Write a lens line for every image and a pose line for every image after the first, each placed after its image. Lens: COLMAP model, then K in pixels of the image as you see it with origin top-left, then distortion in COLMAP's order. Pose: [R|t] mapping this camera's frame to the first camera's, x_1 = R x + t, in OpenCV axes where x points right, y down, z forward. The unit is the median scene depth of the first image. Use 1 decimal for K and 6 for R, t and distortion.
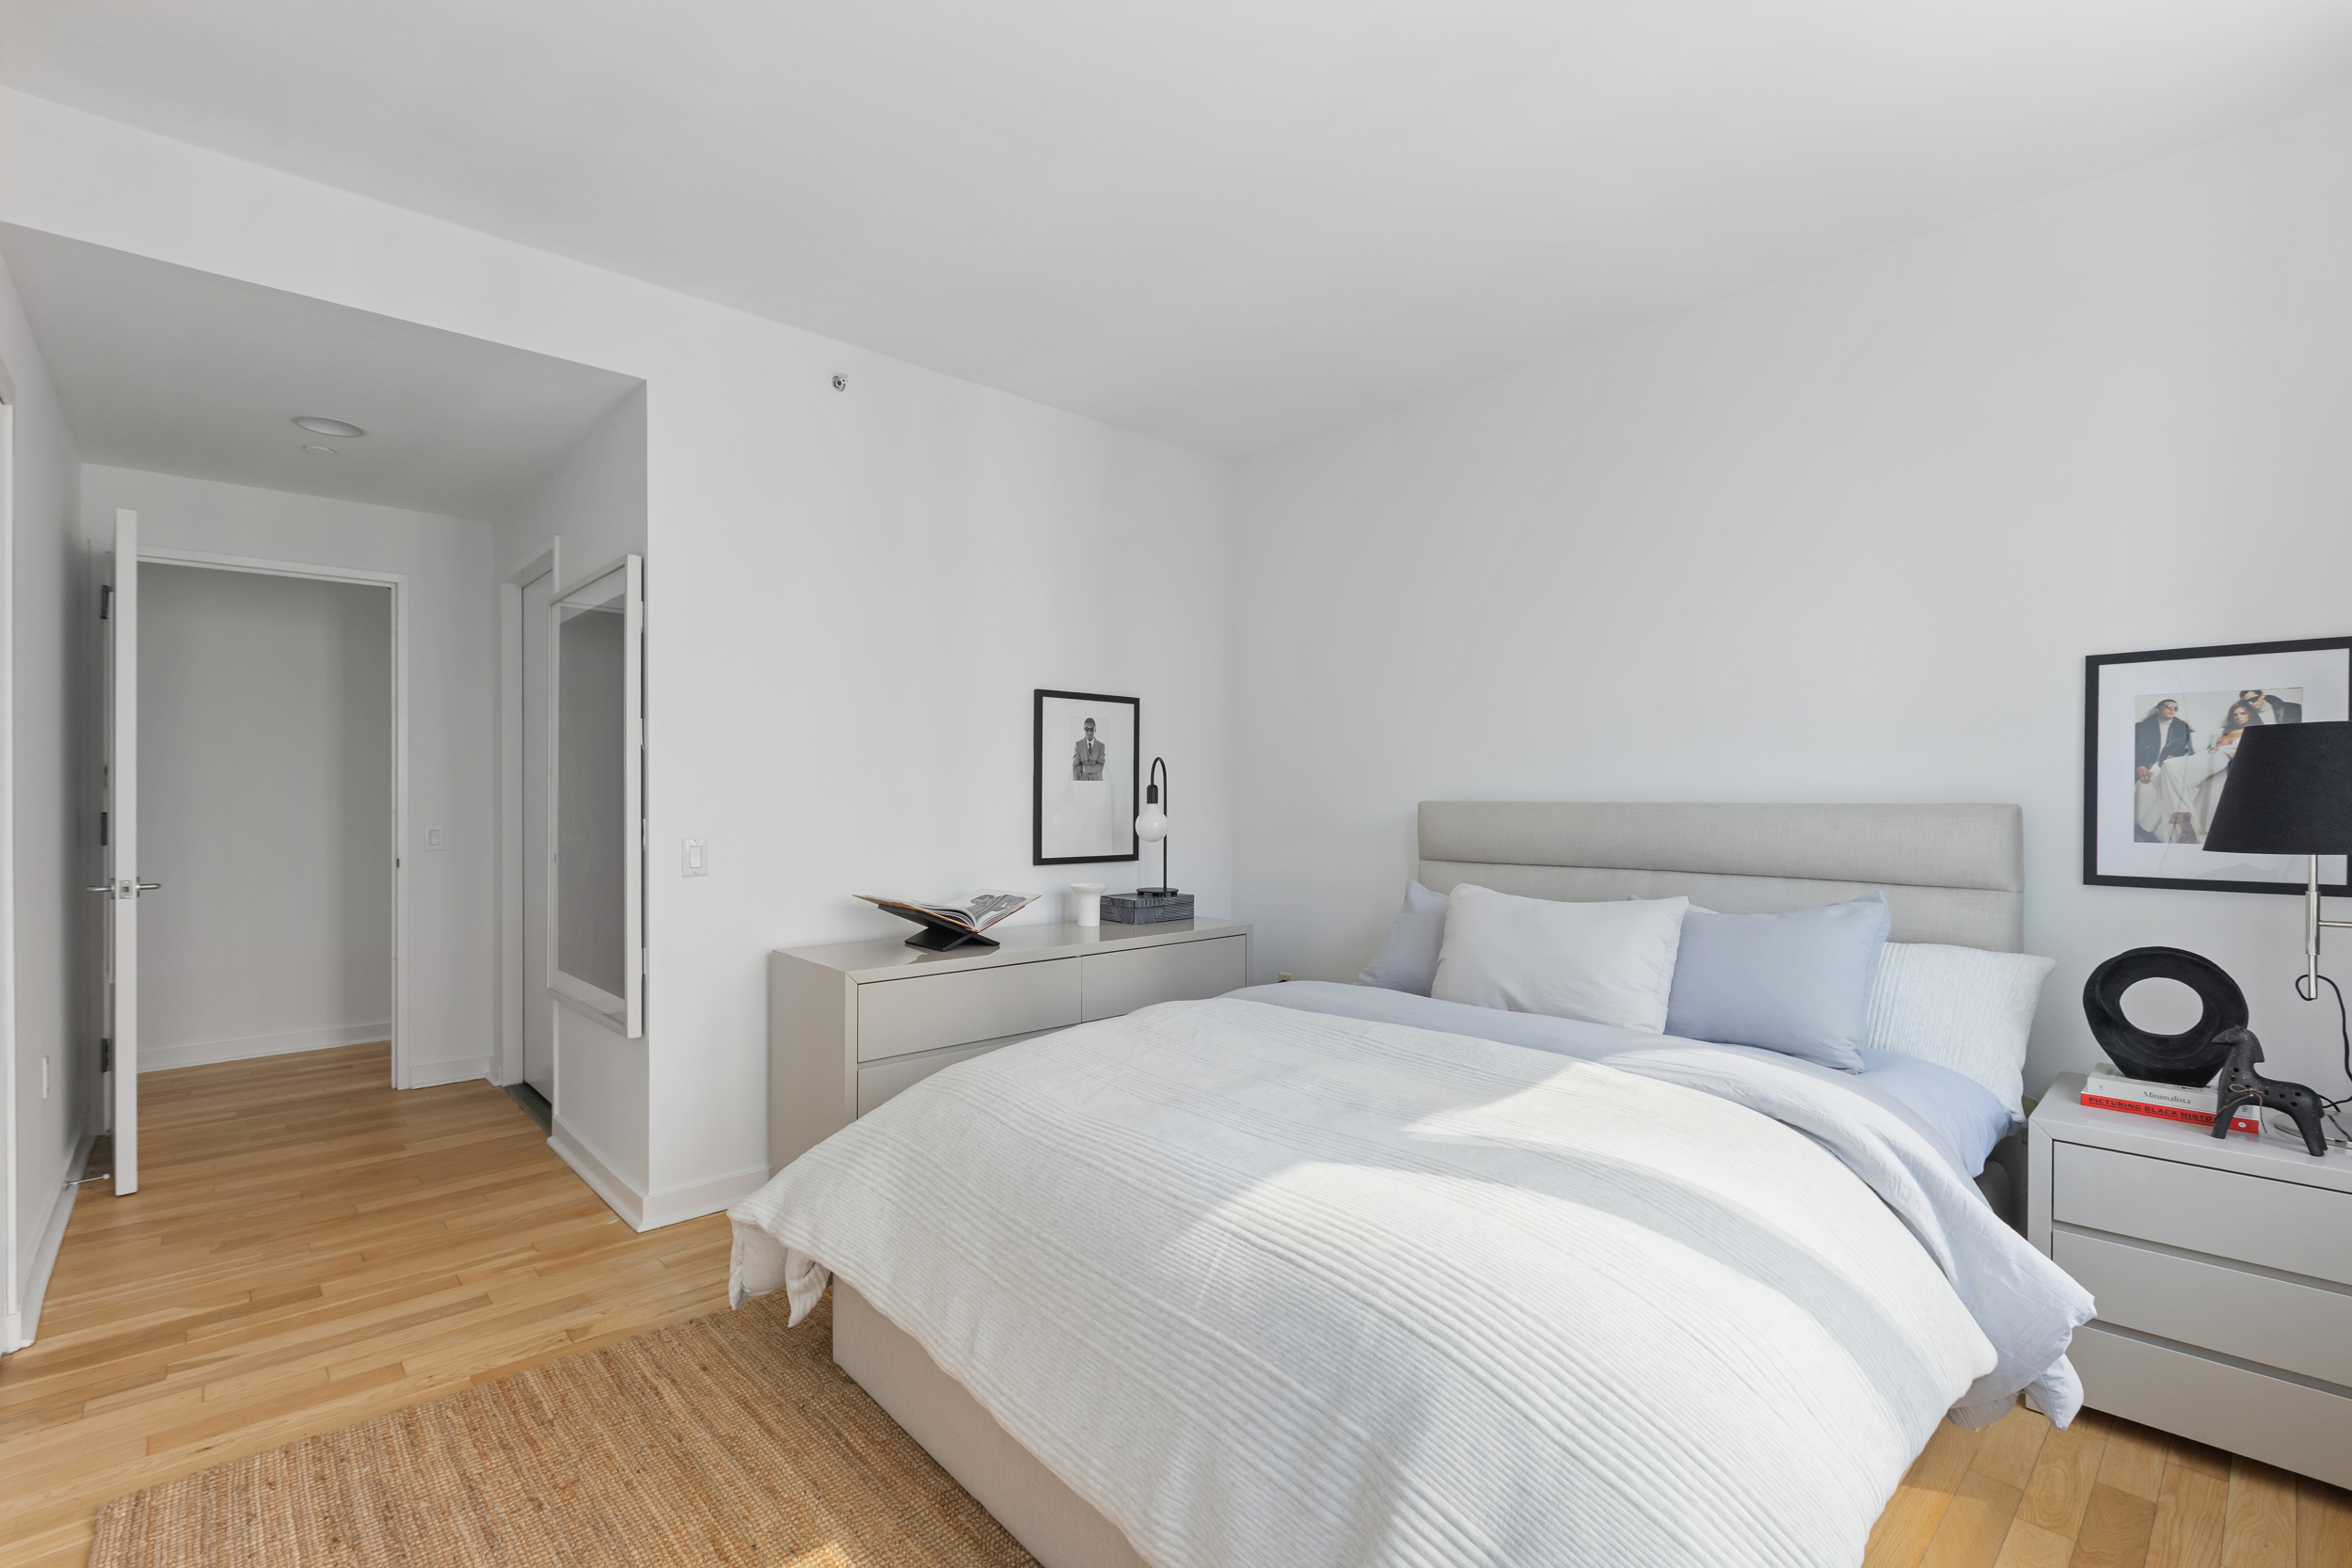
lens RADIAL K [[1051.0, 0, 1155.2], [0, 1051.0, 802.6], [0, 0, 1]] dist [-0.001948, 0.000812]
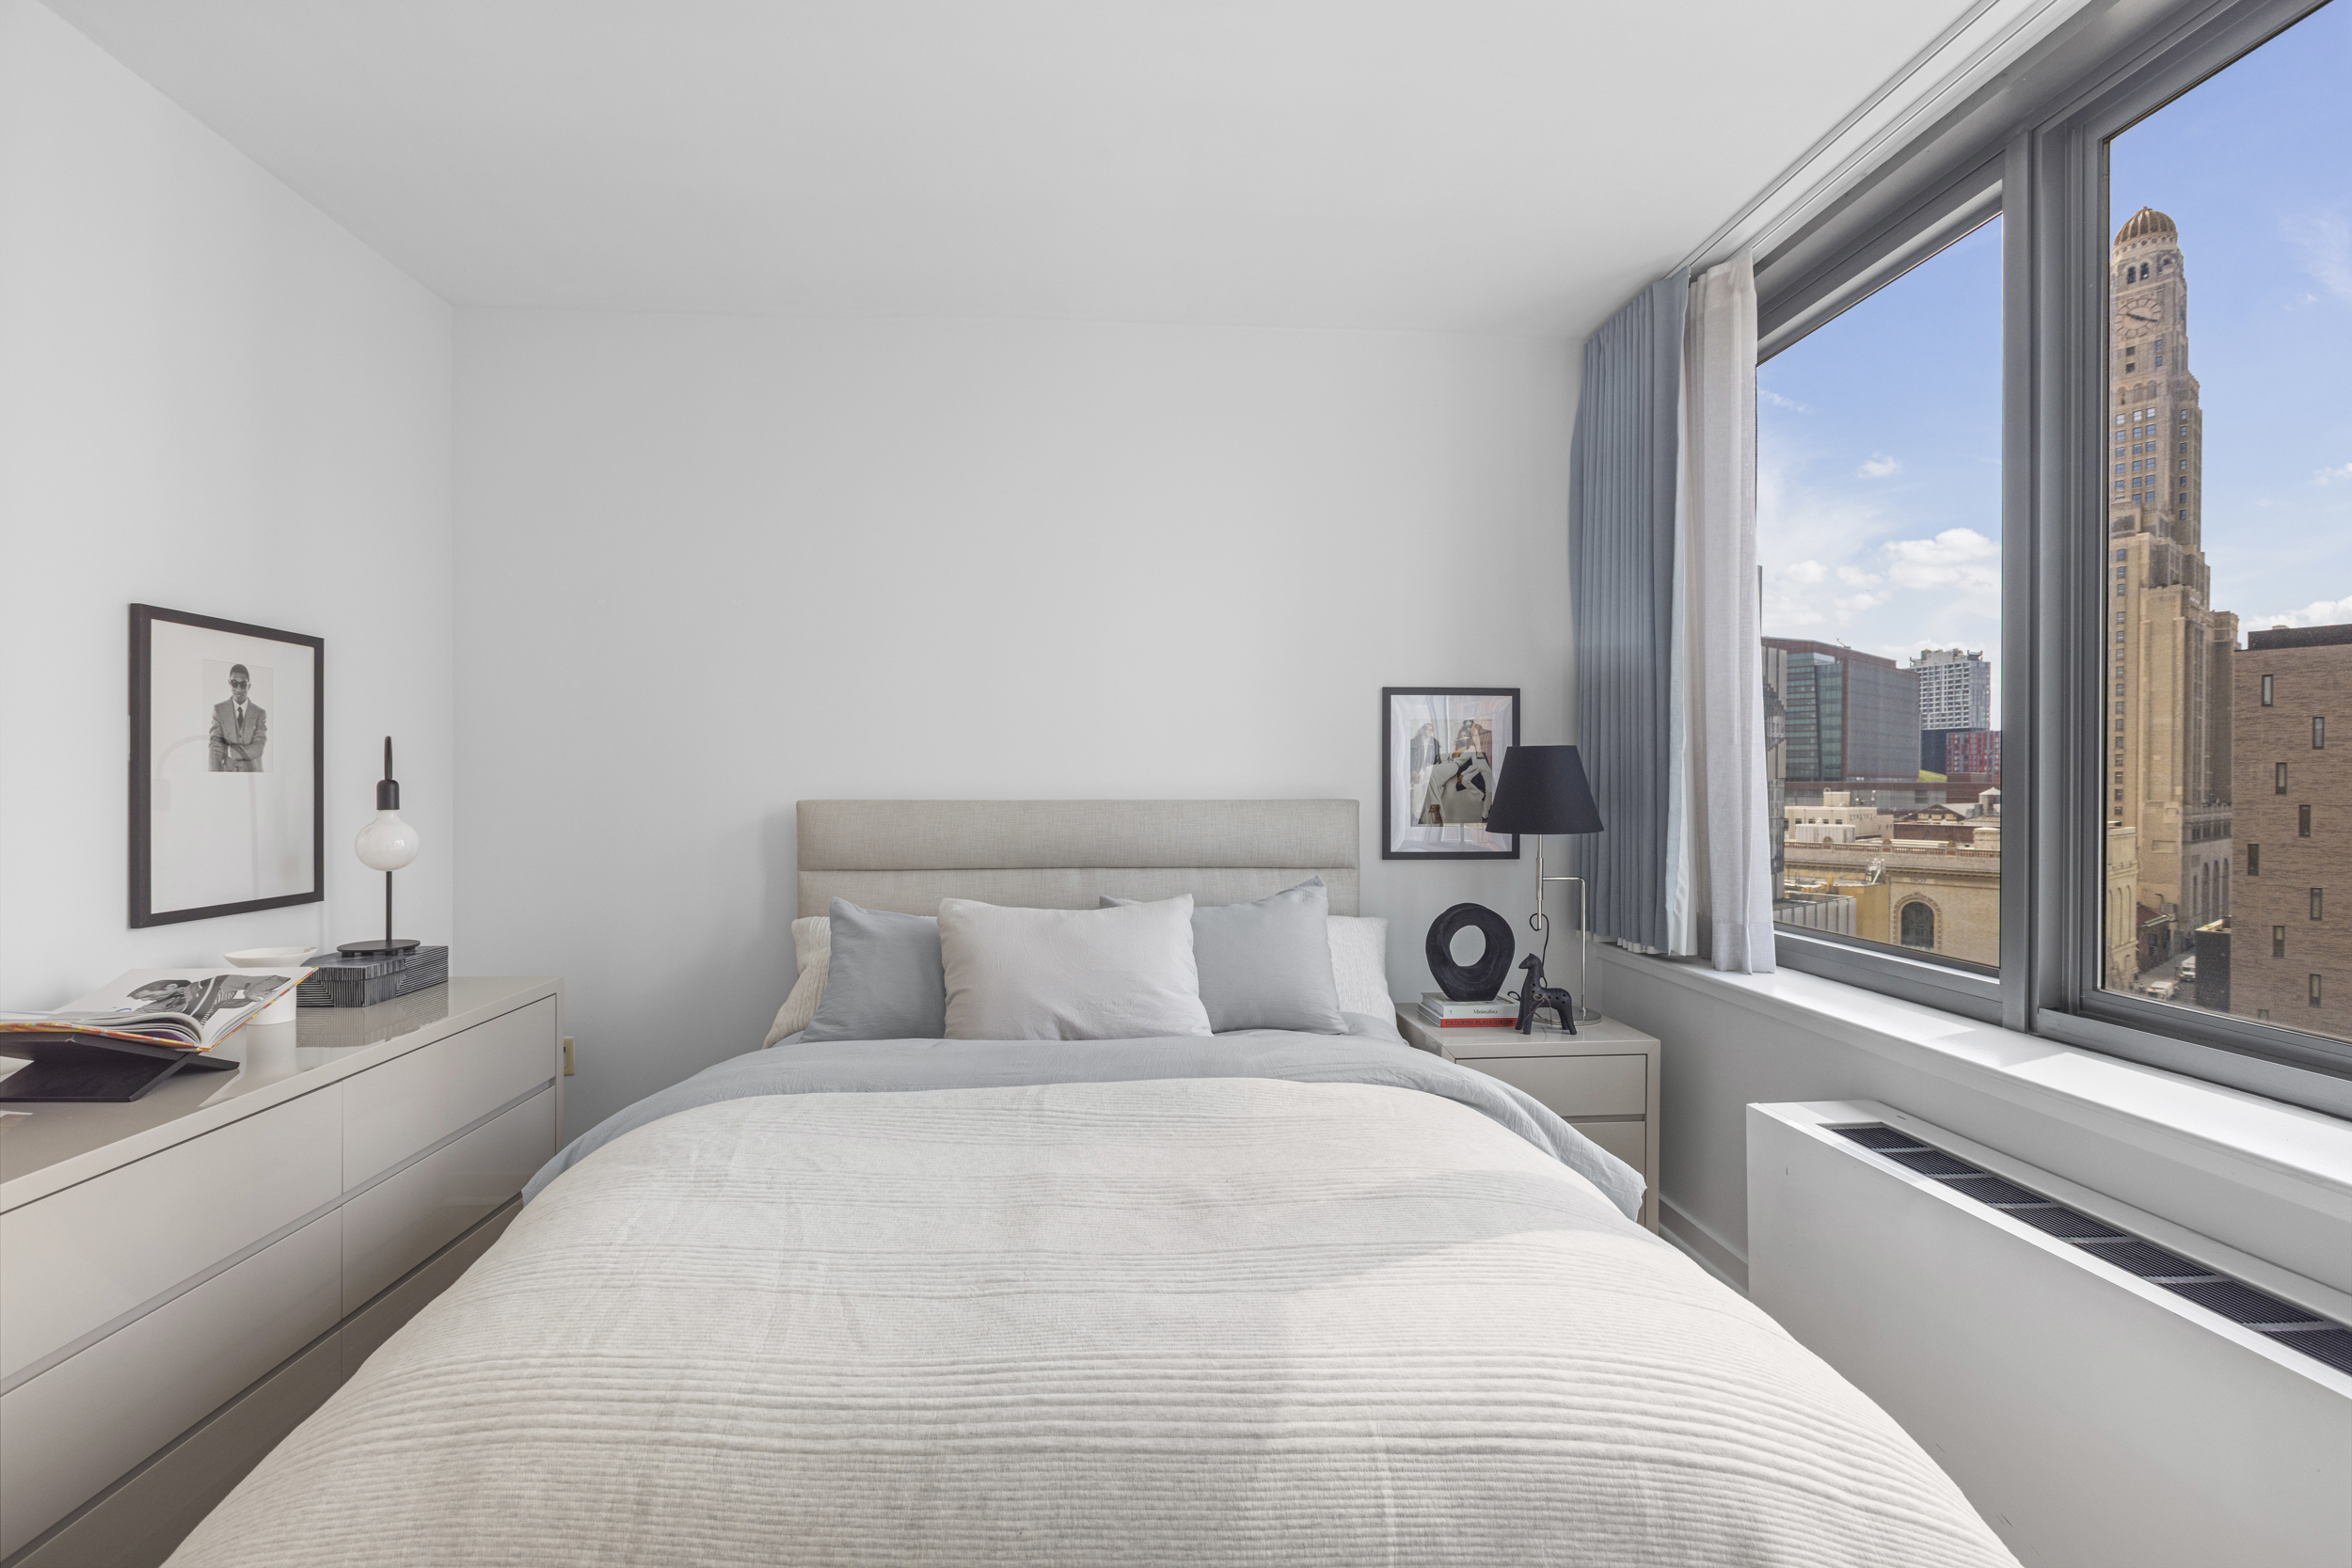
lens RADIAL K [[1051.0, 0, 1171.2], [0, 1051.0, 777.1], [0, 0, 1]] dist [-0.001948, 0.000812]
pose [[0.624456, 0.001351, 0.781058, -0.309055], [0.005080, 0.999970, -0.005791, -0.018927], [-0.781043, 0.007584, 0.624431, 0.369906]]
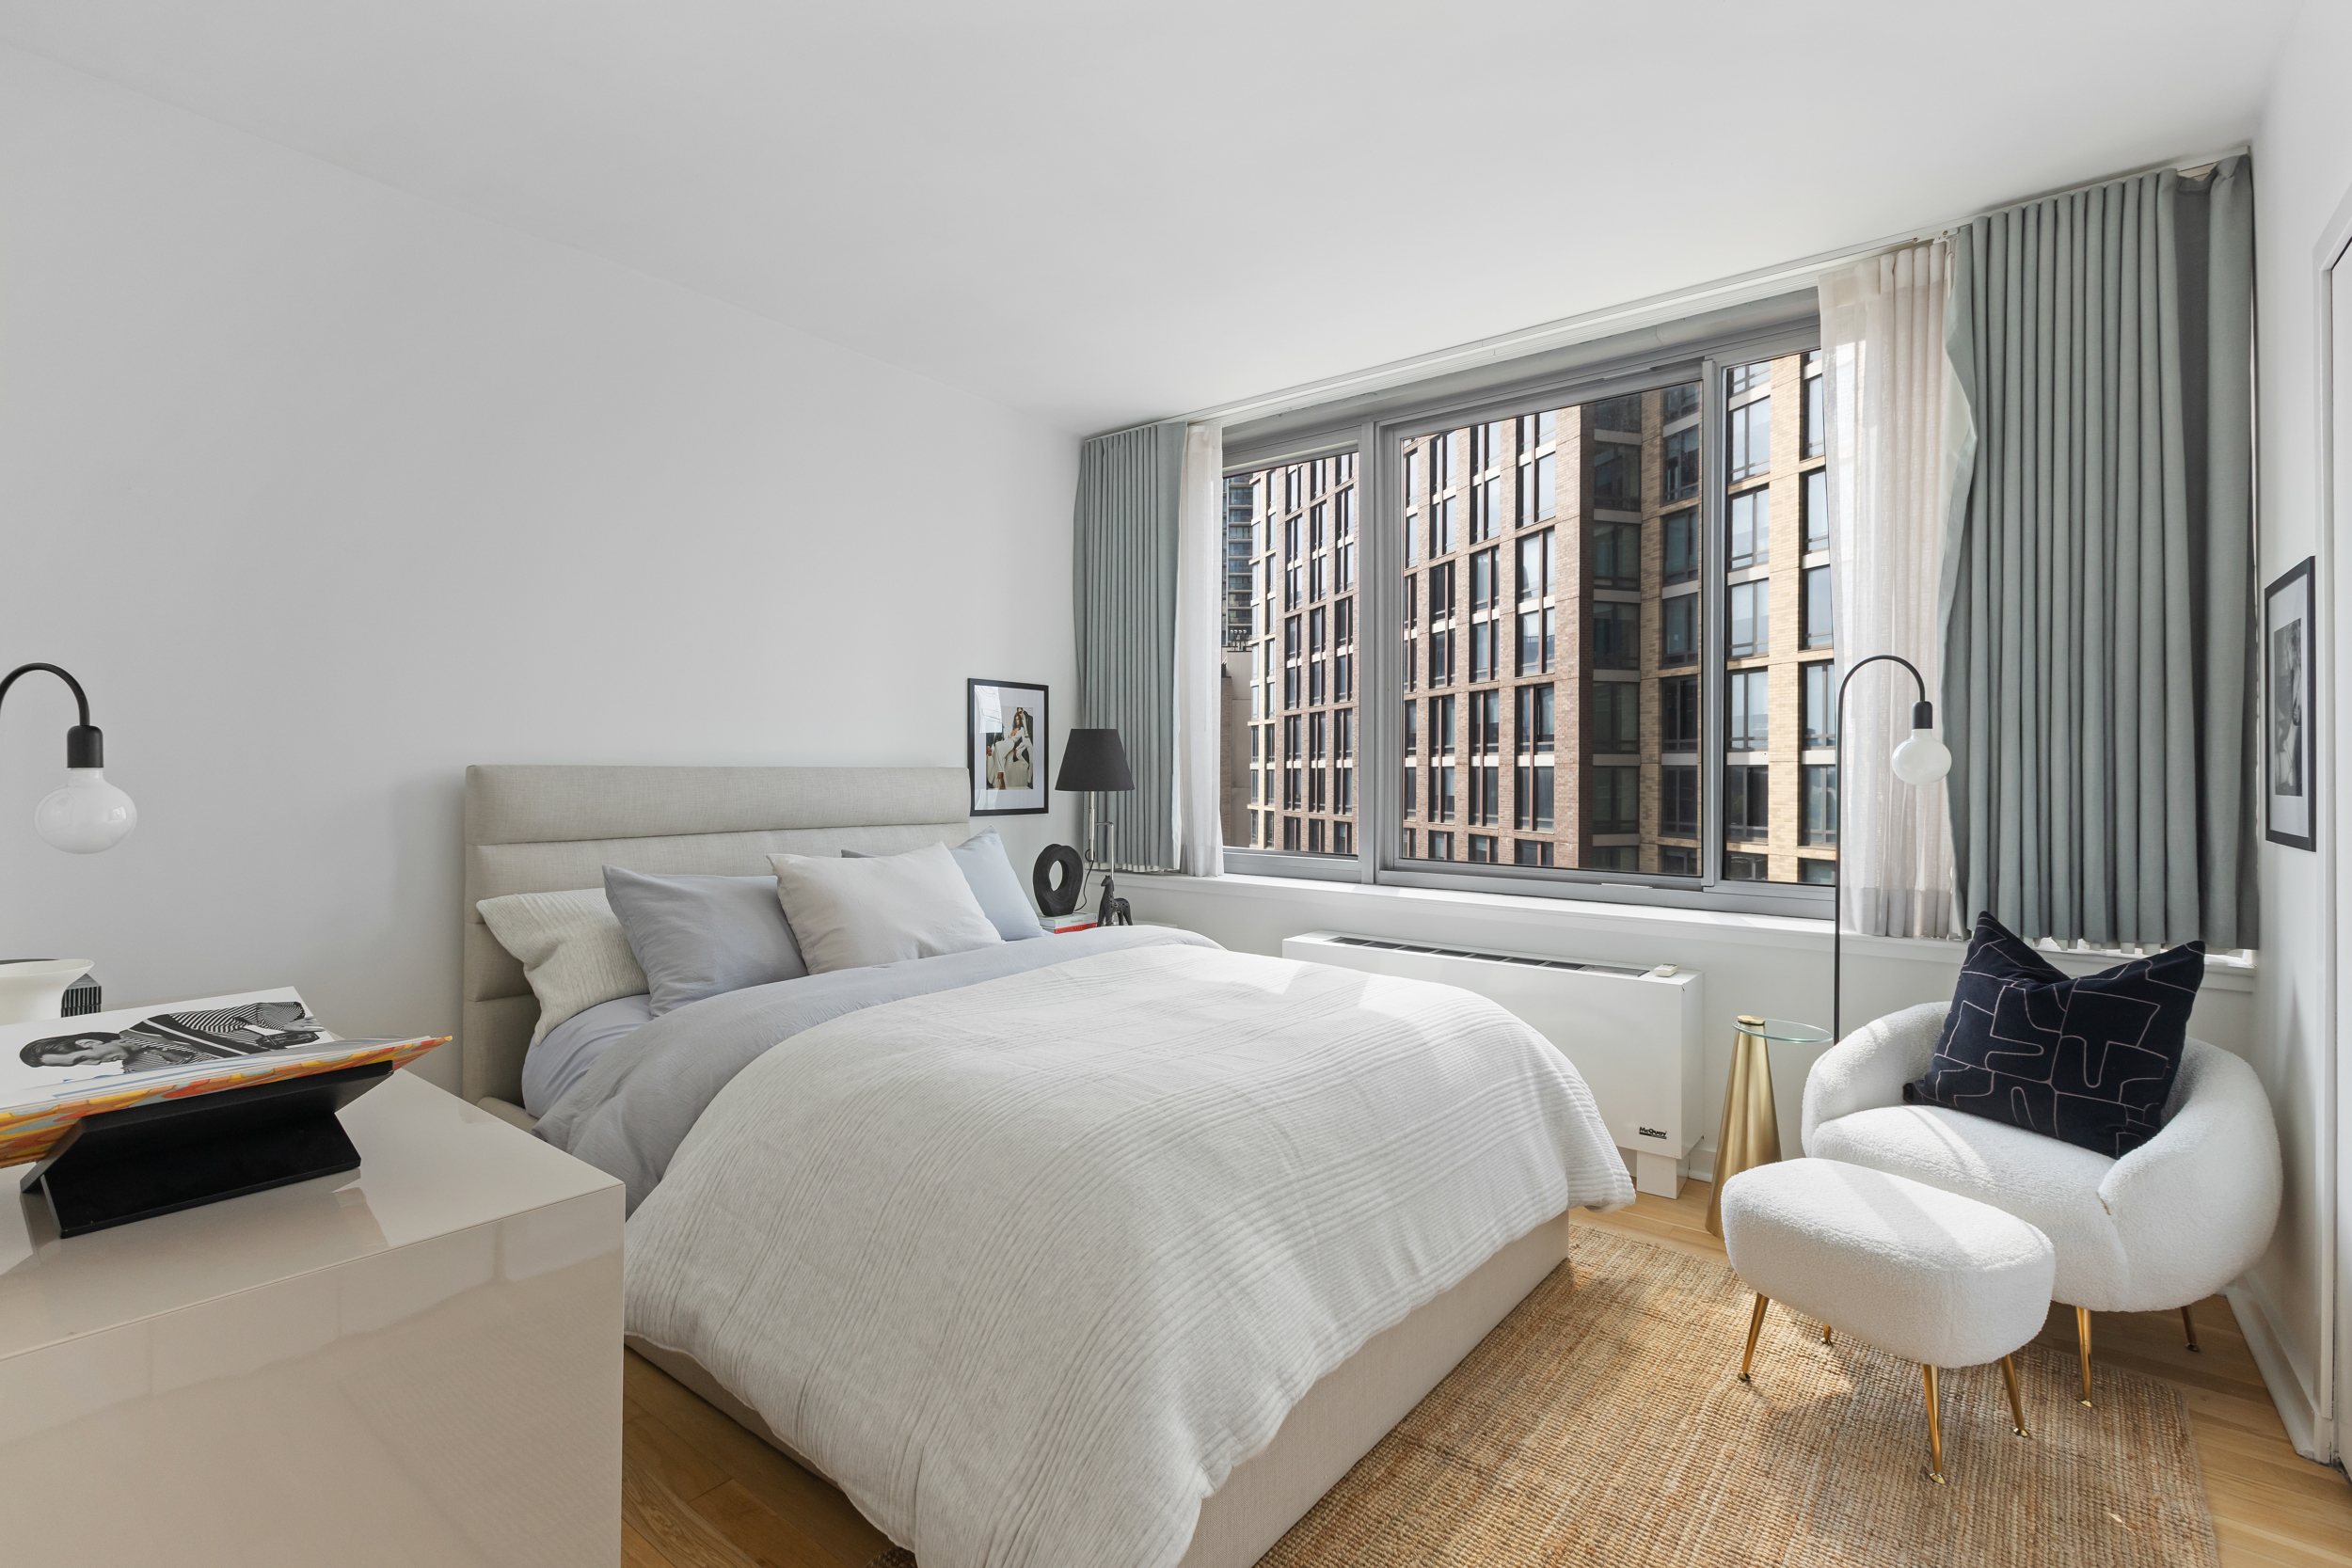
lens RADIAL K [[1051.0, 0, 1170.9], [0, 1051.0, 772.1], [0, 0, 1]] dist [-0.001948, 0.000812]
pose [[-0.162498, -0.002477, 0.986706, -0.781393], [0.002068, 0.999994, 0.002851, 0.004143], [-0.986707, 0.002504, -0.162492, 0.929074]]
